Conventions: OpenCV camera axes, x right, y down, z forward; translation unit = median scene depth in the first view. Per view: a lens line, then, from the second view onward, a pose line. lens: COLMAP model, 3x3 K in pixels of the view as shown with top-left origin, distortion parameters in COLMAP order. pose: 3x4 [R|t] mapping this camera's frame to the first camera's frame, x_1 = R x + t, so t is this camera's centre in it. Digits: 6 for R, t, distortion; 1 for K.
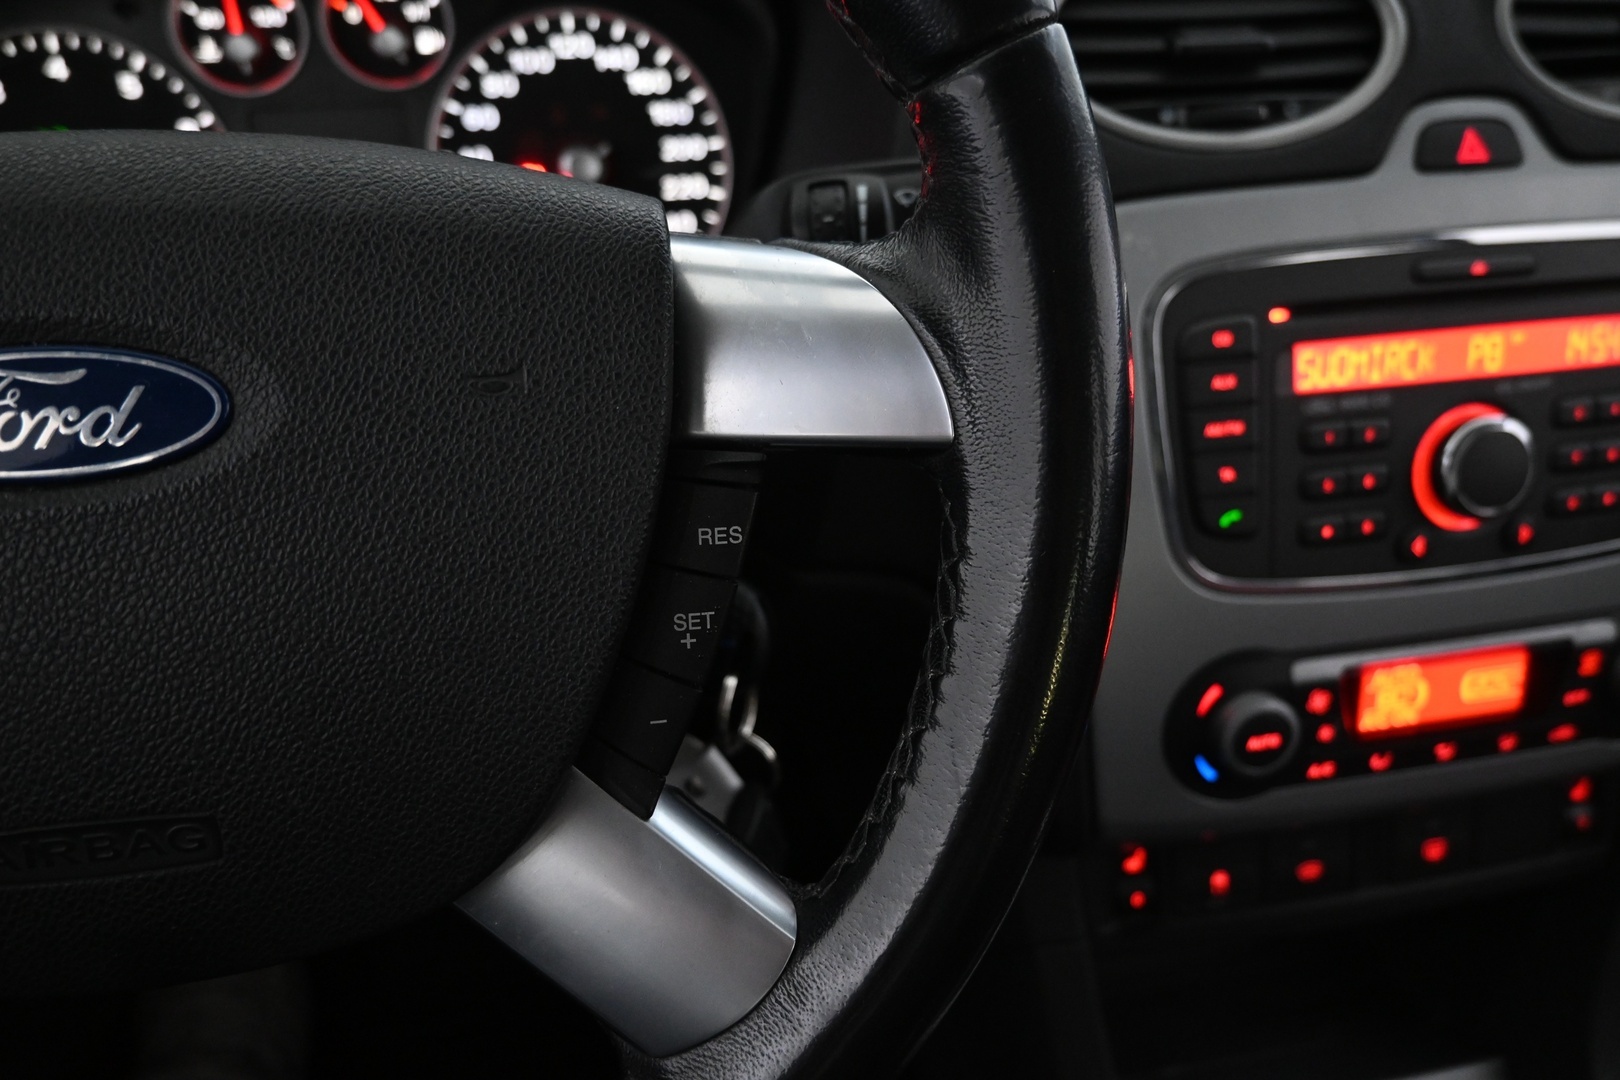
lens RADIAL K [[1111.7, 0, 803.7], [0, 1111.7, 542.7], [0, 0, 1]] dist [0.002955, -0.006190]
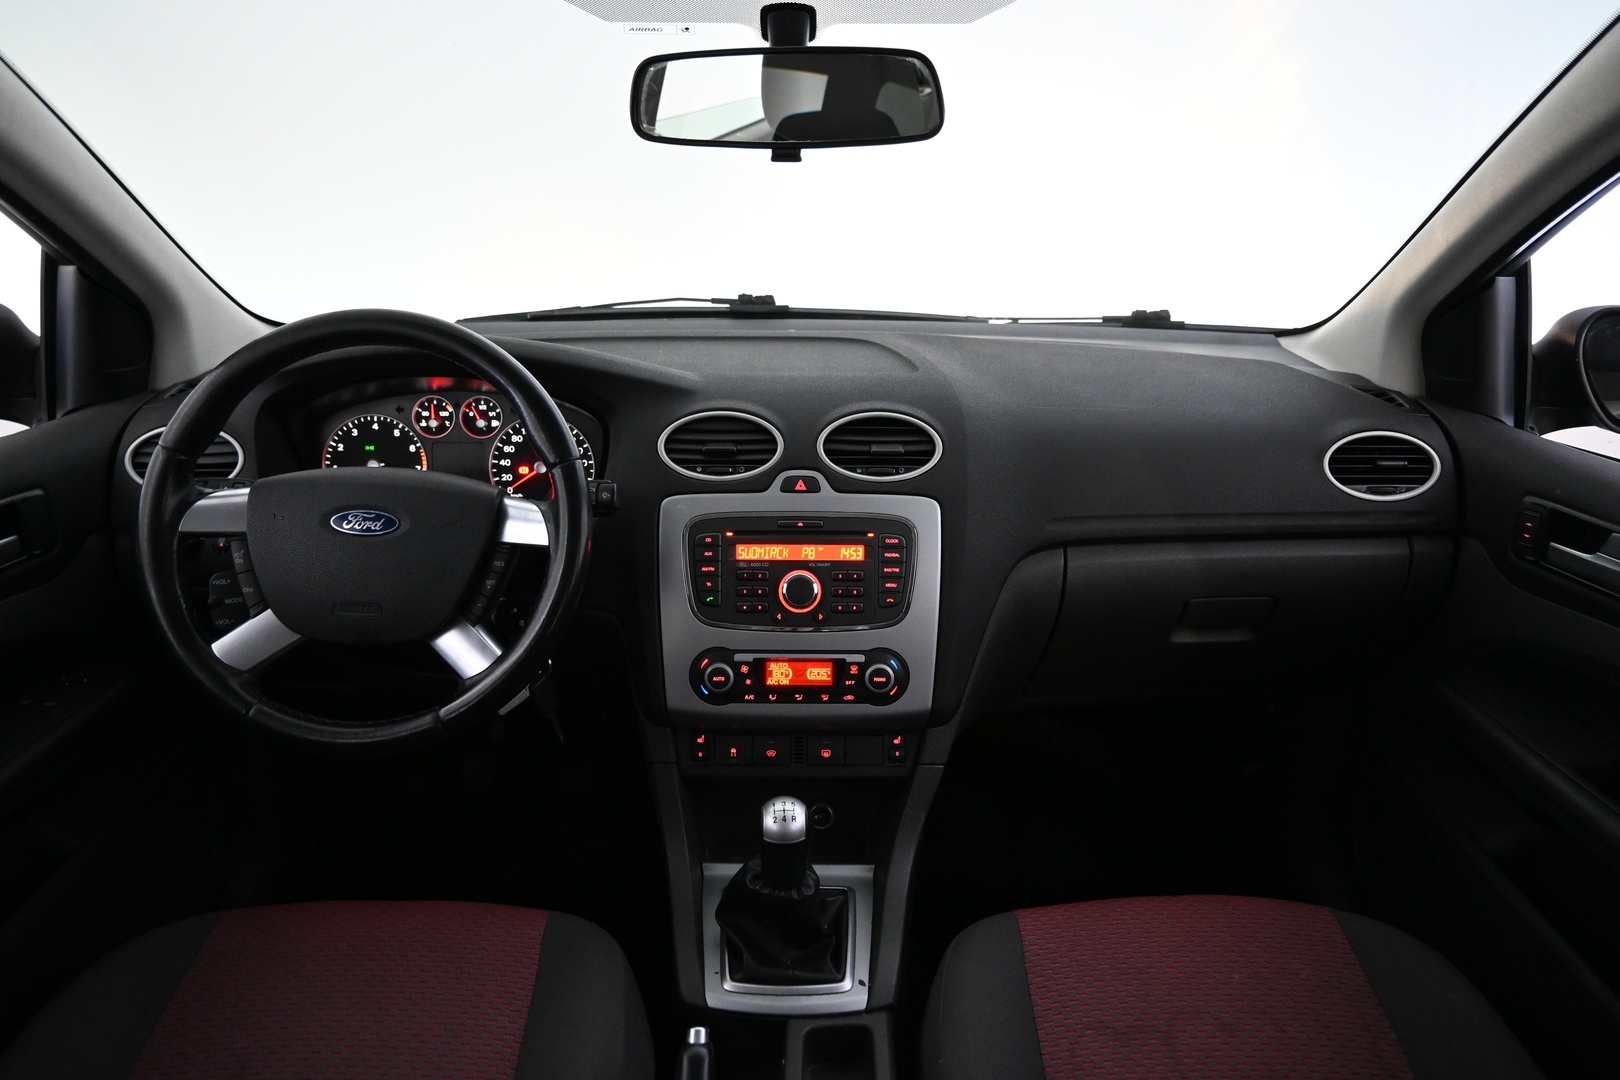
lens RADIAL K [[1111.7, 0, 812.7], [0, 1111.7, 539.3], [0, 0, 1]] dist [0.002955, -0.006190]
pose [[0.984531, 0.078066, -0.156859, 1.084893], [-0.109809, 0.972540, -0.205203, 0.394893], [0.136532, 0.219253, 0.966068, -1.839699]]
